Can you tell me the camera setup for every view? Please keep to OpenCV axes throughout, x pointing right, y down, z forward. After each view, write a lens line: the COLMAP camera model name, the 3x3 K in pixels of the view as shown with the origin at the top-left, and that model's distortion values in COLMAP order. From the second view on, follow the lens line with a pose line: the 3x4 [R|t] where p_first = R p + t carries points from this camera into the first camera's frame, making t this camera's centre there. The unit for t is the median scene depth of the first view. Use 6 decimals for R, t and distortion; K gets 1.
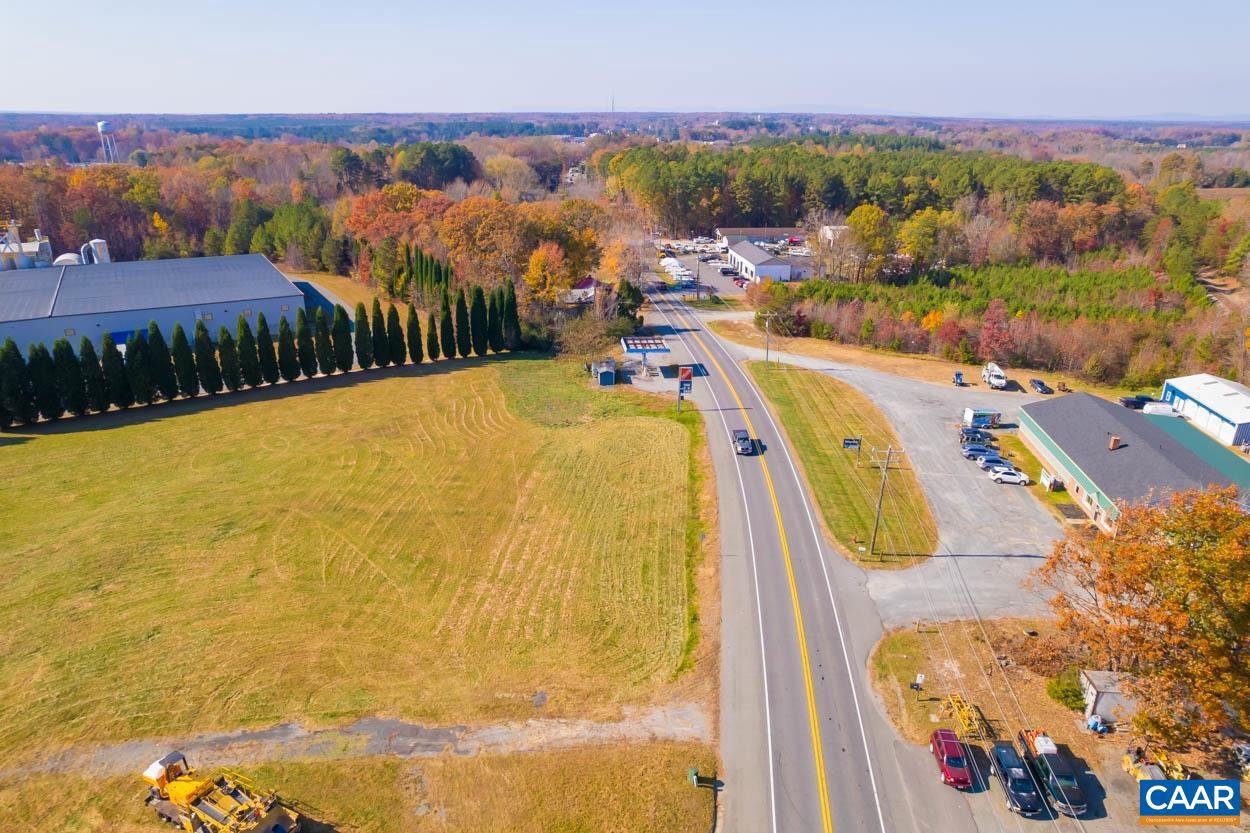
lens RADIAL K [[799.9, 0, 626.9], [0, 799.9, 419.0], [0, 0, 1]] dist [-0.076609, 0.072891]
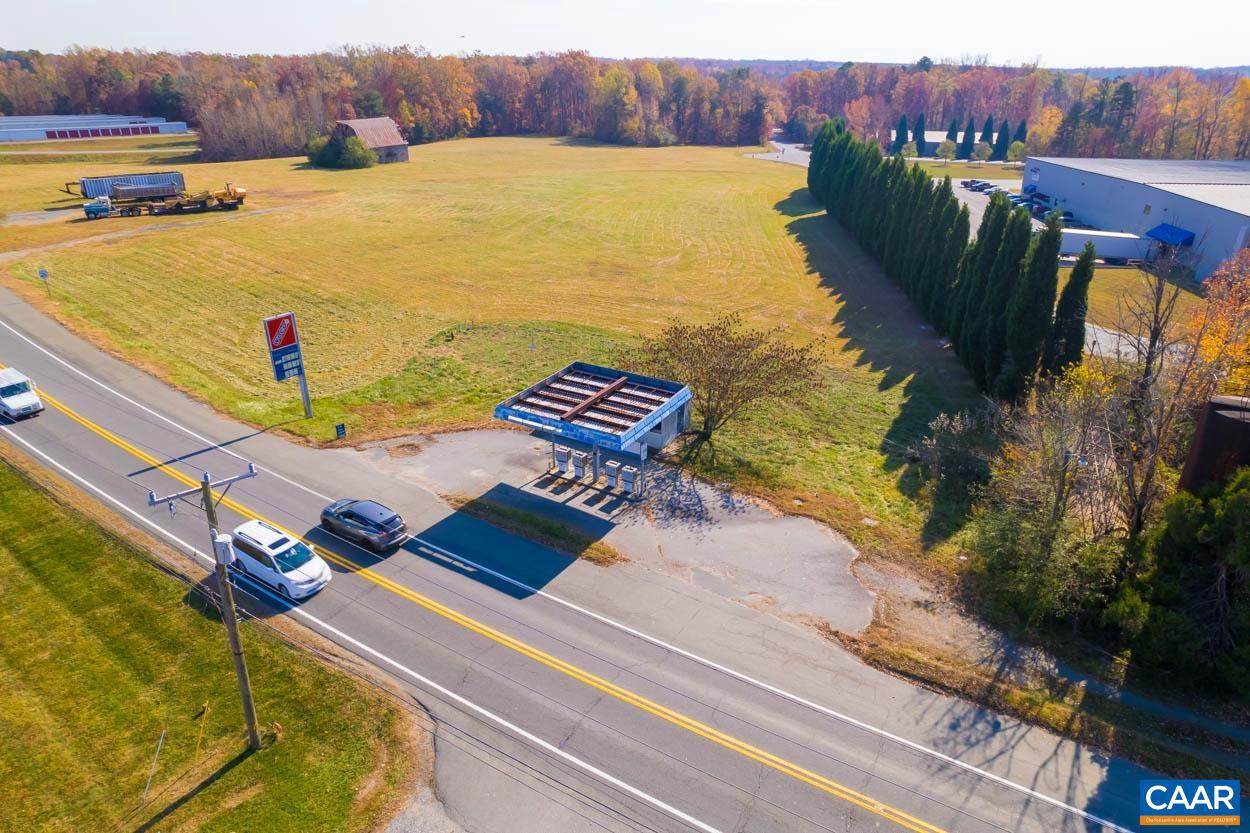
lens RADIAL K [[799.9, 0, 626.9], [0, 799.9, 419.0], [0, 0, 1]] dist [-0.076609, 0.072891]
pose [[-0.594051, 0.322036, -0.737154, 0.243353], [-0.301660, 0.760318, 0.575254, -0.266632], [0.745724, 0.564100, -0.354523, 1.116379]]
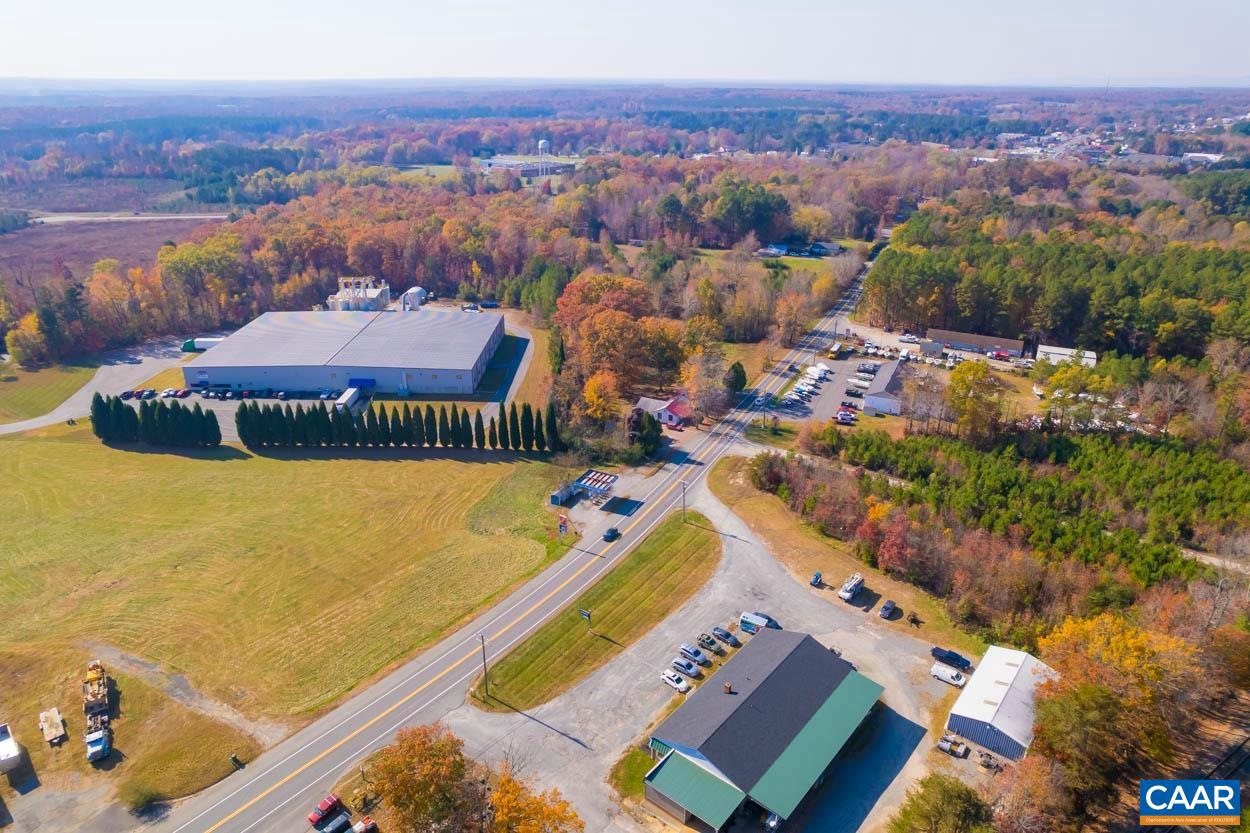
lens RADIAL K [[799.9, 0, 626.9], [0, 799.9, 419.0], [0, 0, 1]] dist [-0.076609, 0.072891]
pose [[0.842741, 0.214211, -0.493863, 0.693809], [-0.195957, 0.976548, 0.089188, -0.318151], [0.501387, 0.021614, 0.864953, -0.119756]]
